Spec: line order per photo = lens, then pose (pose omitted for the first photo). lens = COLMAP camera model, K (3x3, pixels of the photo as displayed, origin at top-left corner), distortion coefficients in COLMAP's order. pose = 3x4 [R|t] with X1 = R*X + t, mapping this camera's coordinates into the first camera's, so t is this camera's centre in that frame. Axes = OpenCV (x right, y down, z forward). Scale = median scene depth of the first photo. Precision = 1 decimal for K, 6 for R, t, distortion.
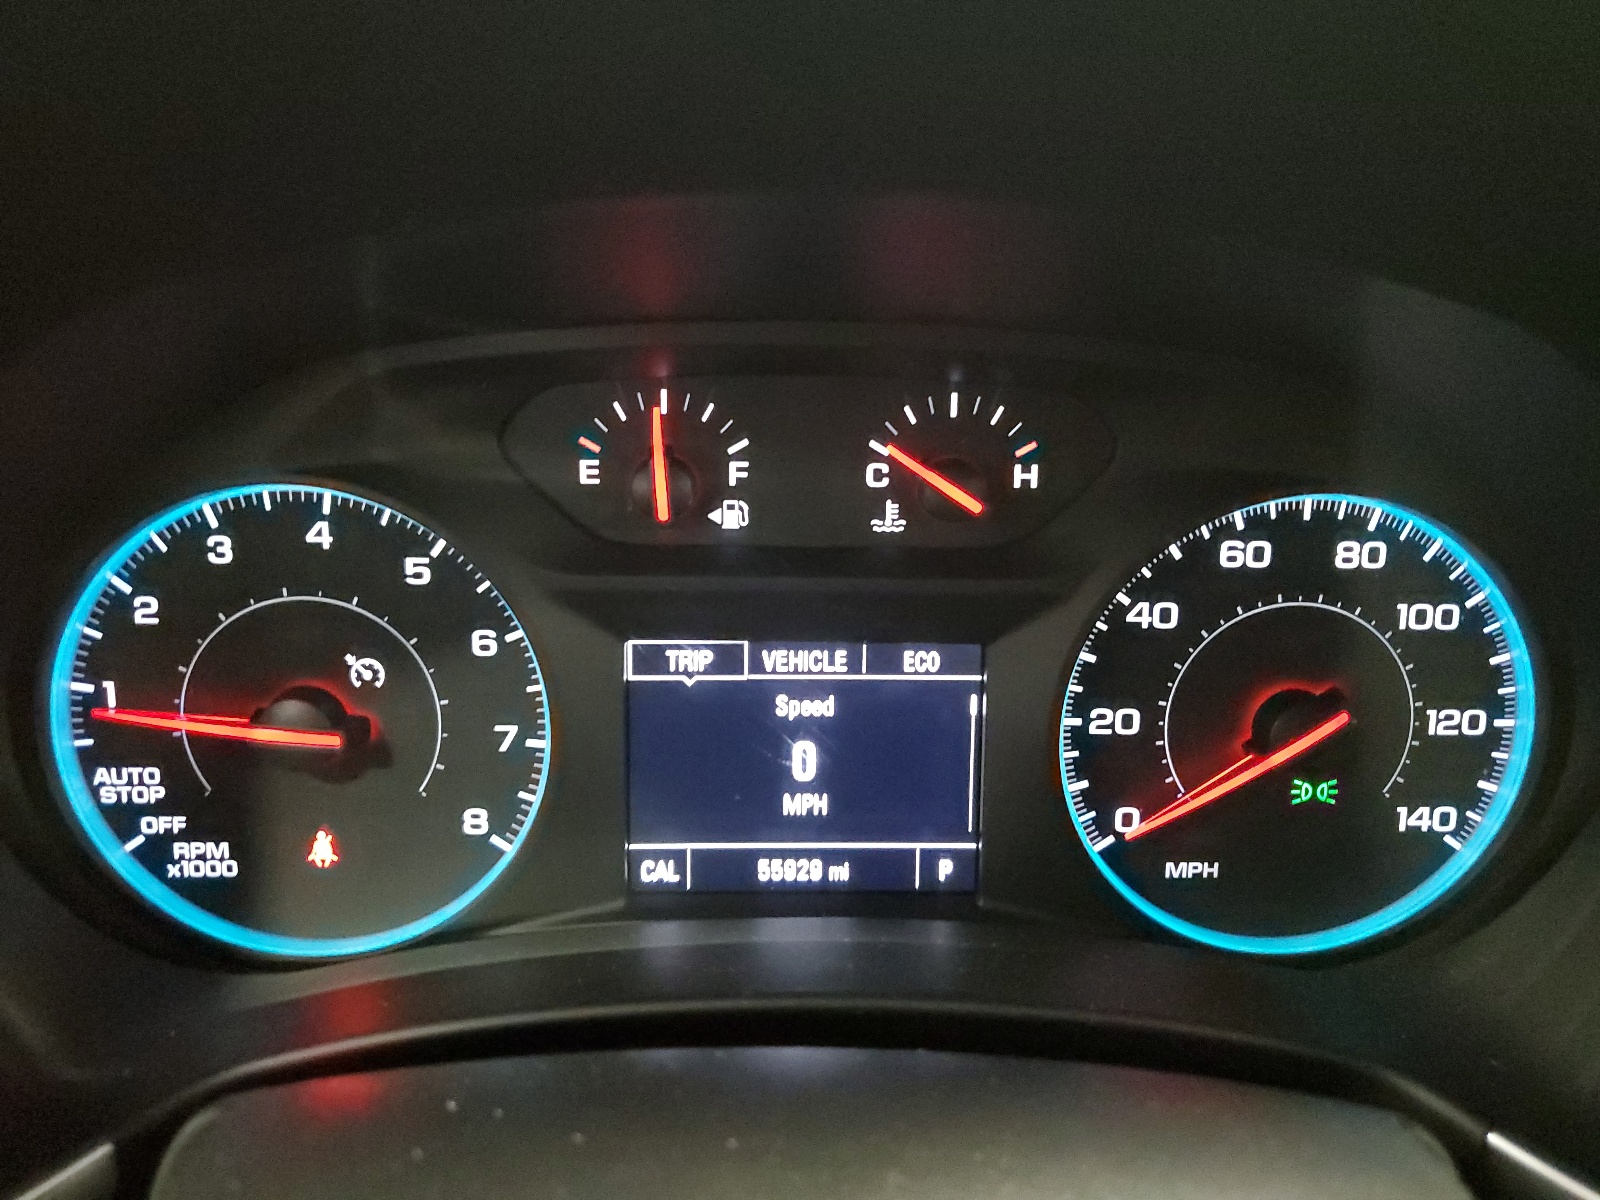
lens RADIAL K [[1334.3, 0, 800.0], [0, 1334.3, 600.0], [0, 0, 1]] dist [0.009358, 0.008002]
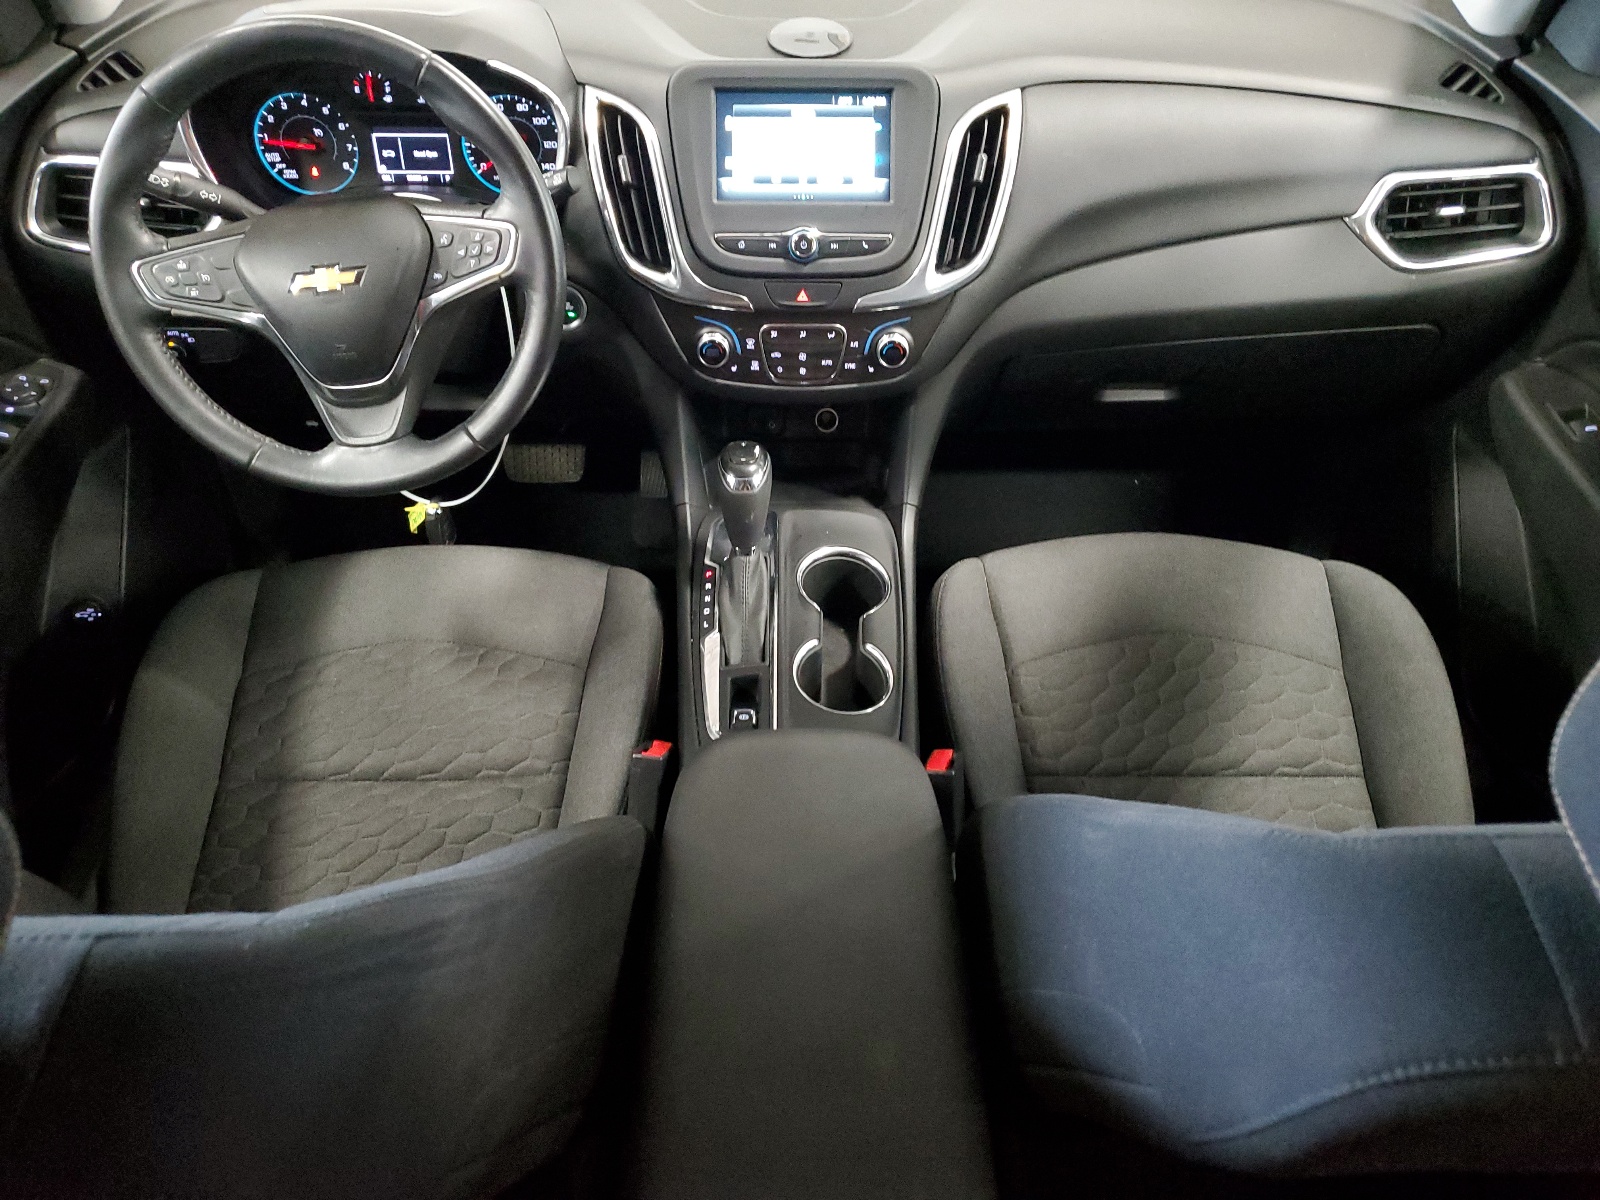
lens RADIAL K [[1334.3, 0, 800.0], [0, 1334.3, 600.0], [0, 0, 1]] dist [0.009358, 0.008002]
pose [[0.999439, 0.013682, -0.030554, 1.564904], [-0.000059, 0.913397, 0.407070, -0.366931], [0.033477, -0.406840, 0.912886, -3.986756]]
